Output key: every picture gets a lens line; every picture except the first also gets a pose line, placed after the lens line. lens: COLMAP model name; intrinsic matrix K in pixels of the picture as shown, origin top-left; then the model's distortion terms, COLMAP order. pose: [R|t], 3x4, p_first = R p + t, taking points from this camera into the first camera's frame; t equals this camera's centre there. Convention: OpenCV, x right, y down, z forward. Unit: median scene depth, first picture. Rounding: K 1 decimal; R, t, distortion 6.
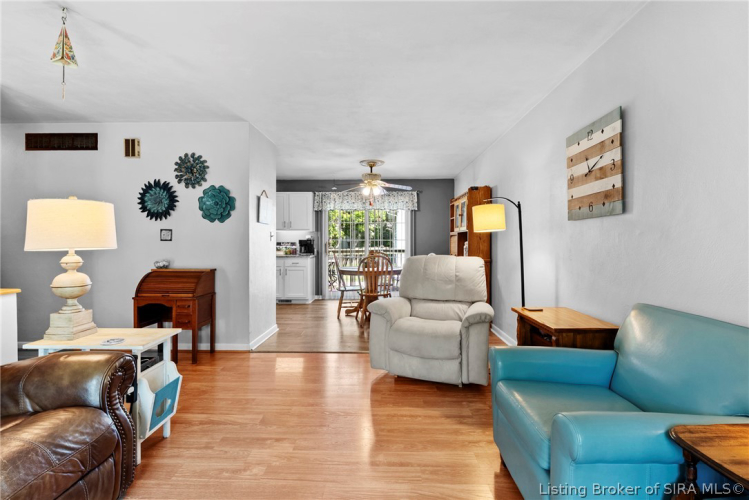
lens RADIAL K [[350.0, 0, 375.4], [0, 350.0, 243.9], [0, 0, 1]] dist [0.011070, -0.000140]
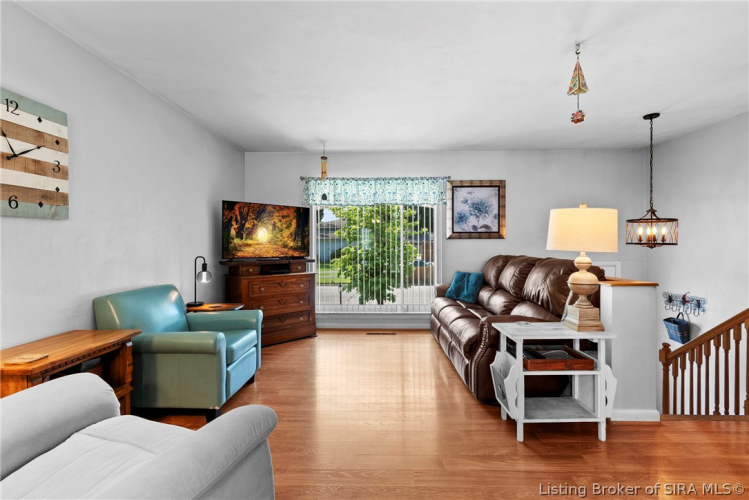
lens RADIAL K [[350.0, 0, 374.9], [0, 350.0, 247.6], [0, 0, 1]] dist [0.011070, -0.000140]
pose [[-0.999937, 0.005125, -0.009998, -0.161668], [0.004911, 0.999760, 0.021354, -0.020268], [0.010105, 0.021304, -0.999722, 1.814273]]
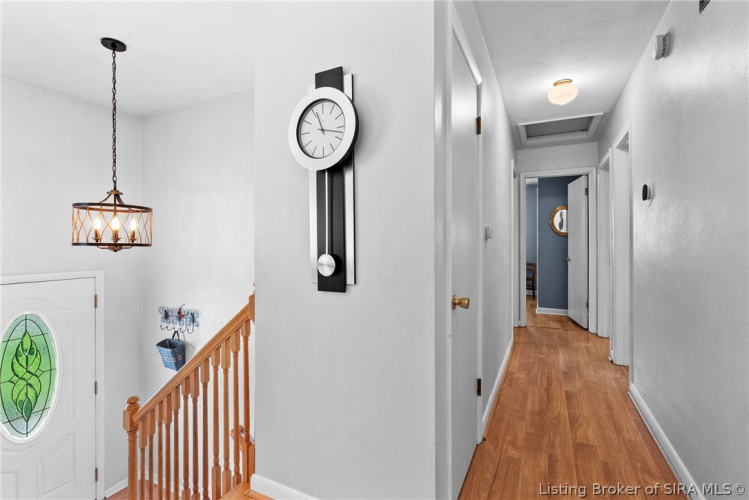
lens RADIAL K [[350.0, 0, 374.8], [0, 350.0, 245.7], [0, 0, 1]] dist [0.011070, -0.000140]
pose [[-0.426962, 0.009392, -0.904221, -0.485770], [-0.010808, 0.999822, 0.015489, -0.018959], [0.904205, 0.016386, -0.426785, 1.584974]]
